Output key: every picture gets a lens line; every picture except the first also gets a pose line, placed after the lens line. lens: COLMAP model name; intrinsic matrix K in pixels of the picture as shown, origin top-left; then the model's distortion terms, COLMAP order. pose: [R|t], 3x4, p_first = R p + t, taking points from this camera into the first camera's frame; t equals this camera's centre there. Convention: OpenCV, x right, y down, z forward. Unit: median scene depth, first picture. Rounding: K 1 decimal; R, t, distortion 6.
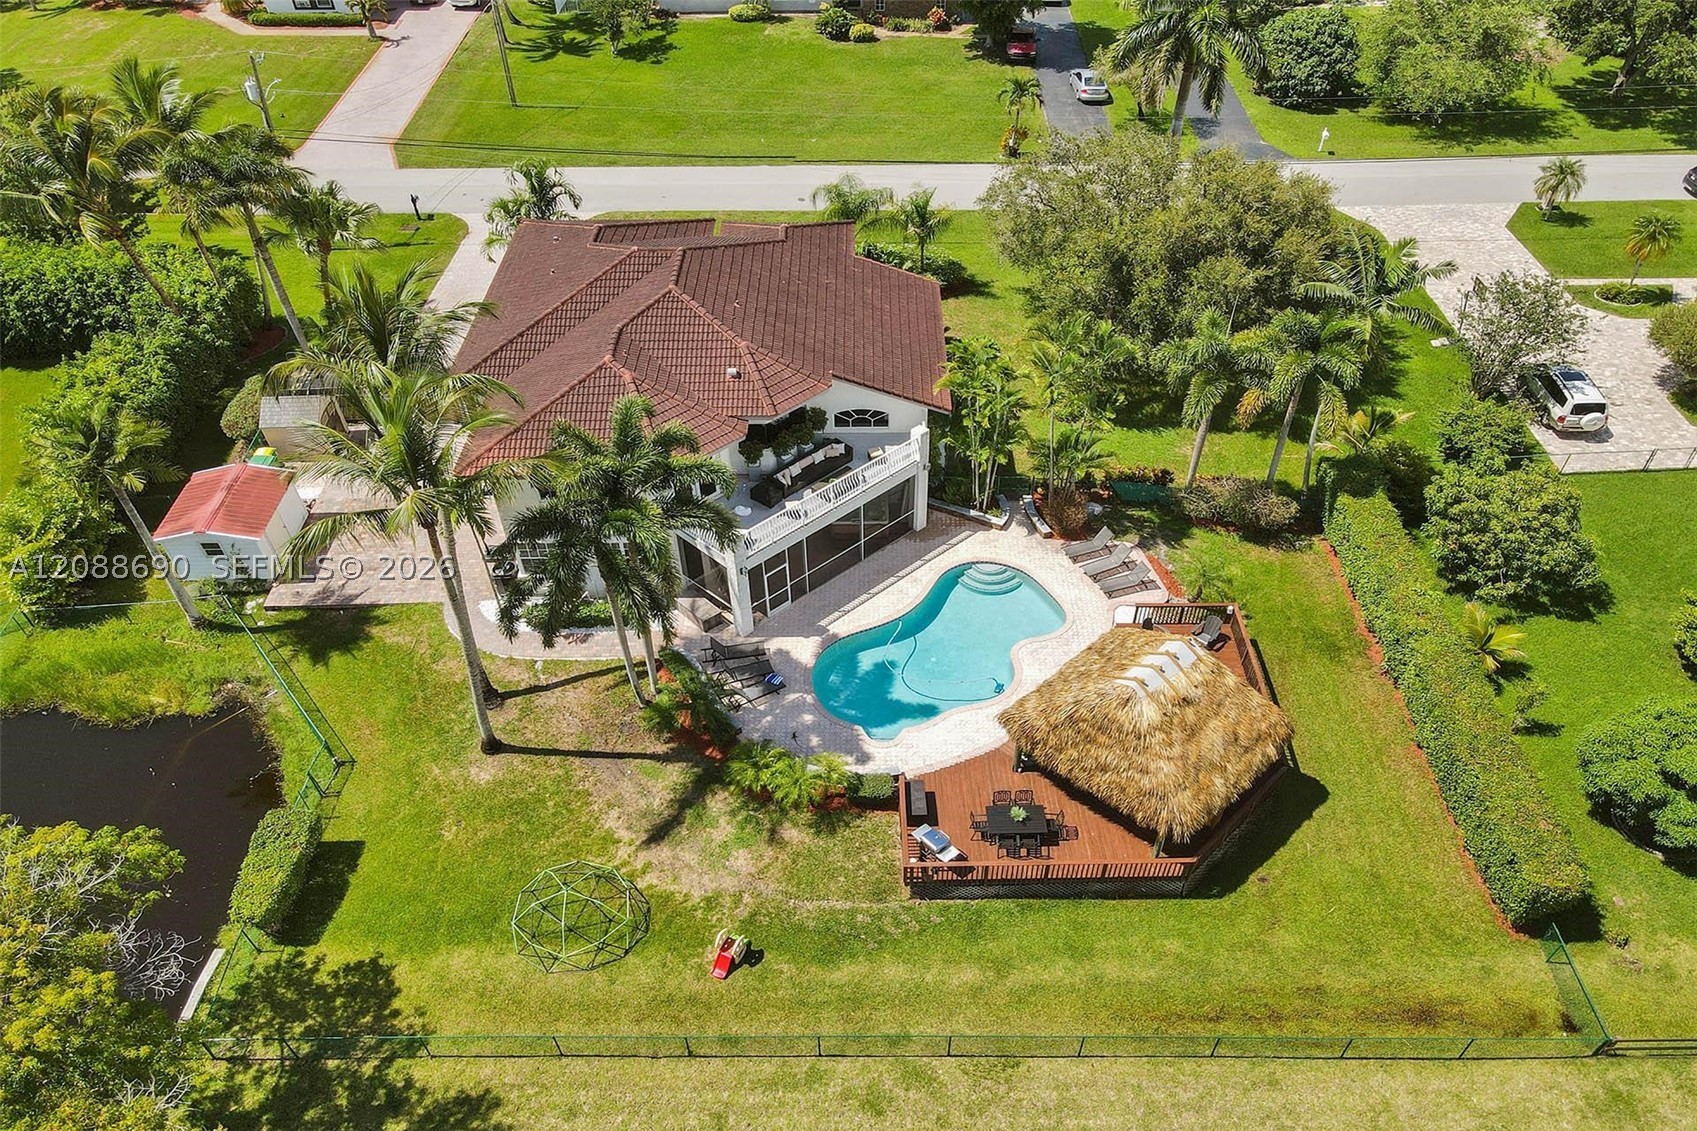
lens RADIAL K [[1296.4, 0, 848.5], [0, 1296.4, 565.5], [0, 0, 1]] dist [0.033783, -0.037259]
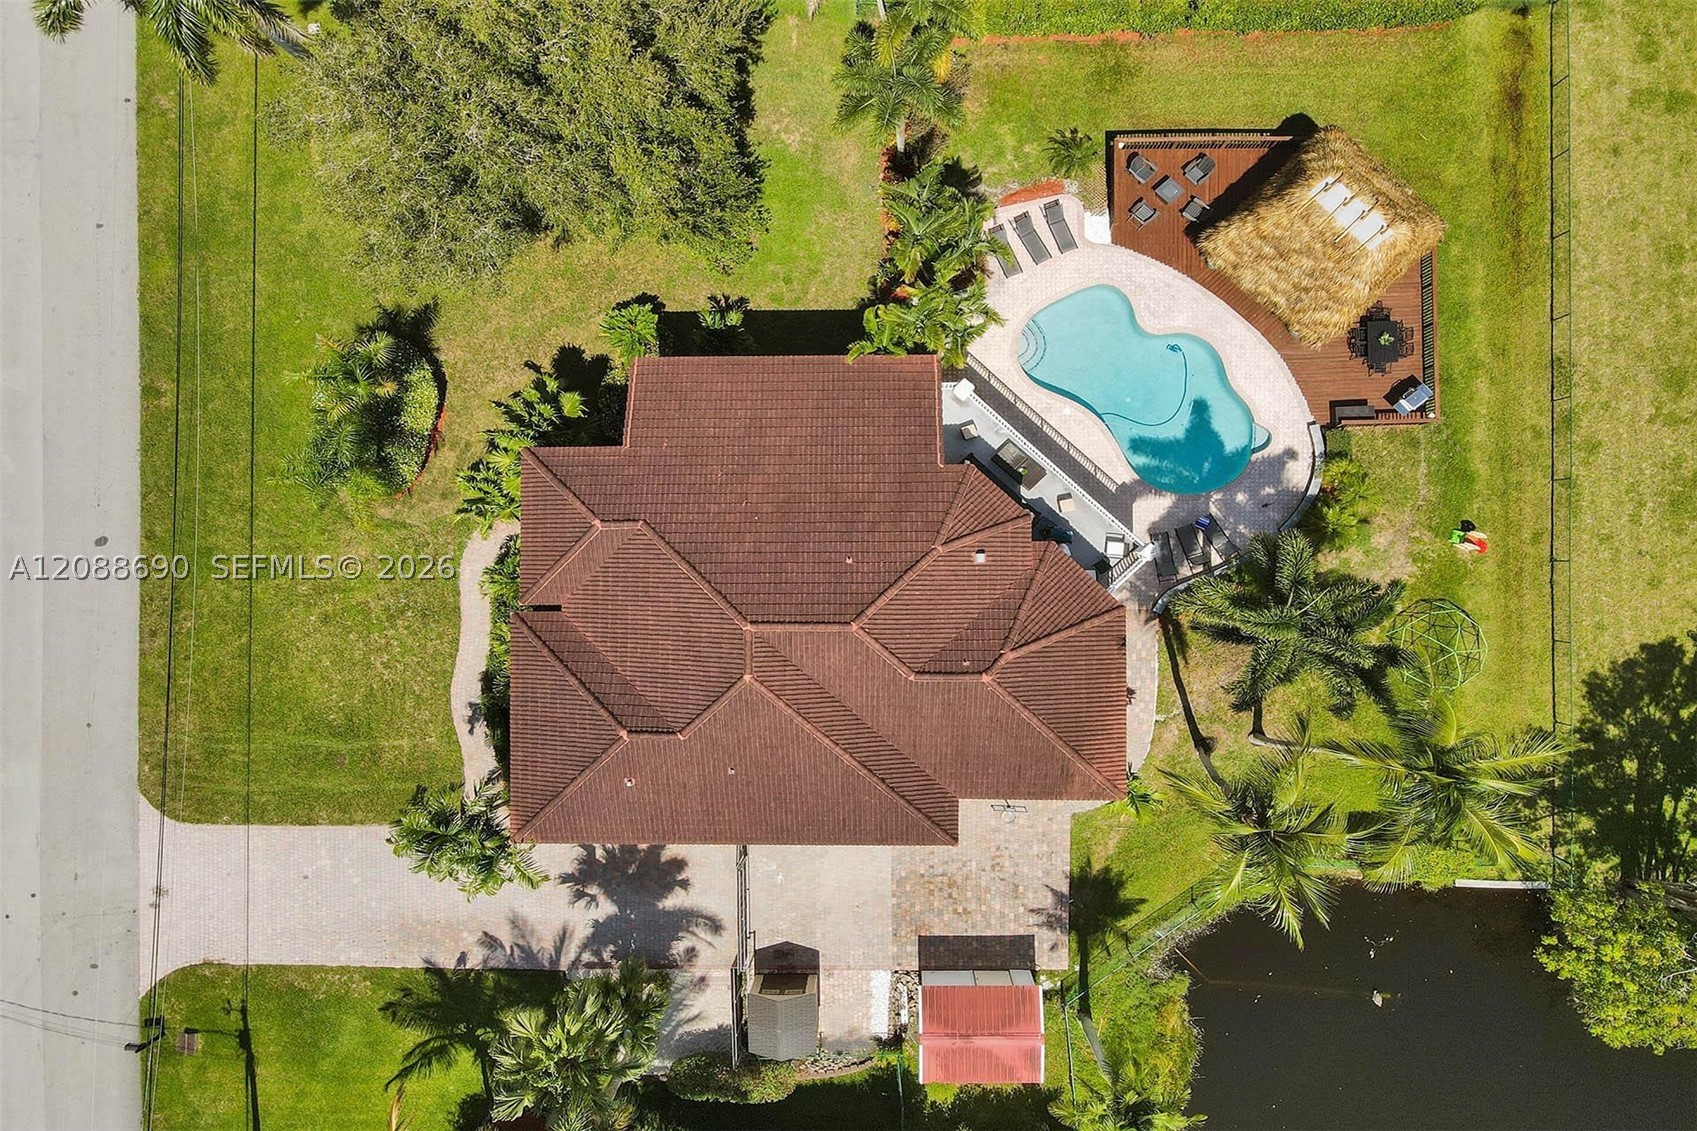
lens RADIAL K [[1296.4, 0, 848.5], [0, 1296.4, 565.5], [0, 0, 1]] dist [0.033783, -0.037259]
pose [[0.002906, -0.999996, 0.000398, -0.094207], [0.735173, 0.002407, 0.677875, -0.979390], [-0.677873, -0.001677, 0.735177, 0.294942]]
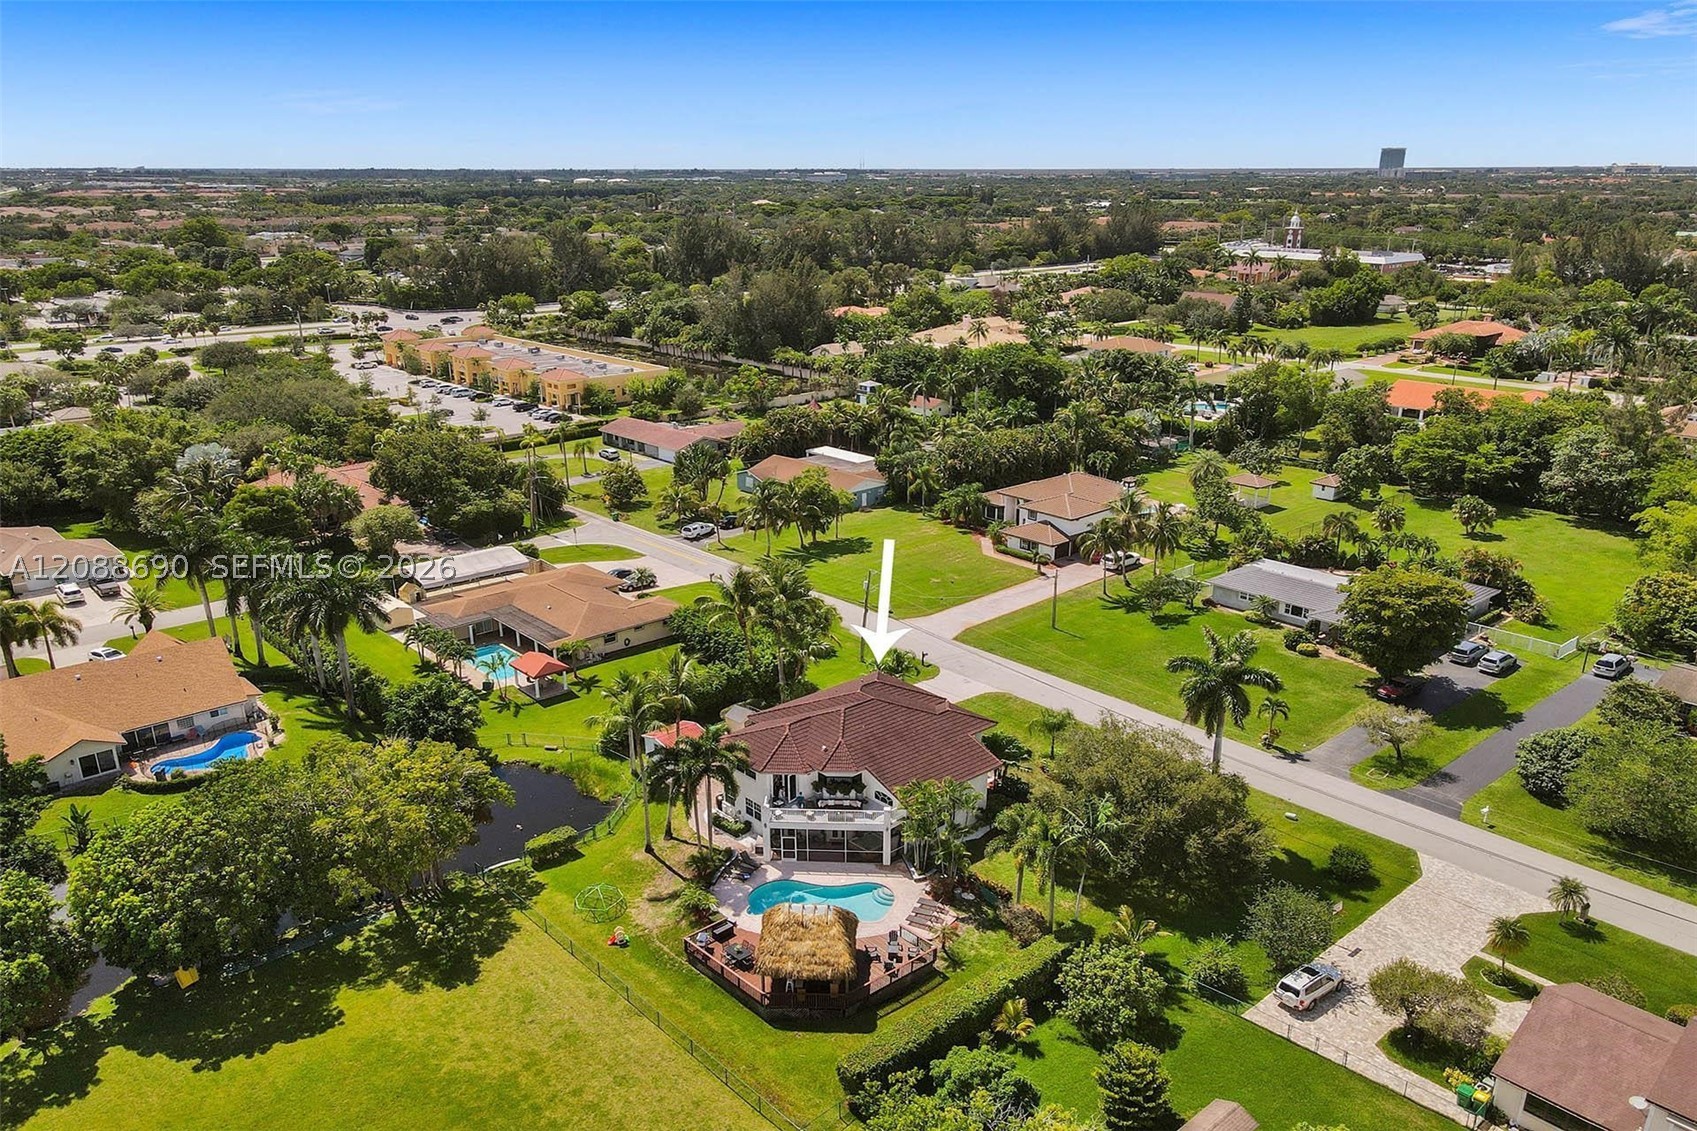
lens RADIAL K [[1296.4, 0, 848.5], [0, 1296.4, 565.5], [0, 0, 1]] dist [0.033783, -0.037259]
pose [[0.663130, 0.221063, -0.715115, 1.282335], [-0.468561, 0.867640, -0.166286, -0.066309], [0.583703, 0.445344, 0.678940, -0.483573]]
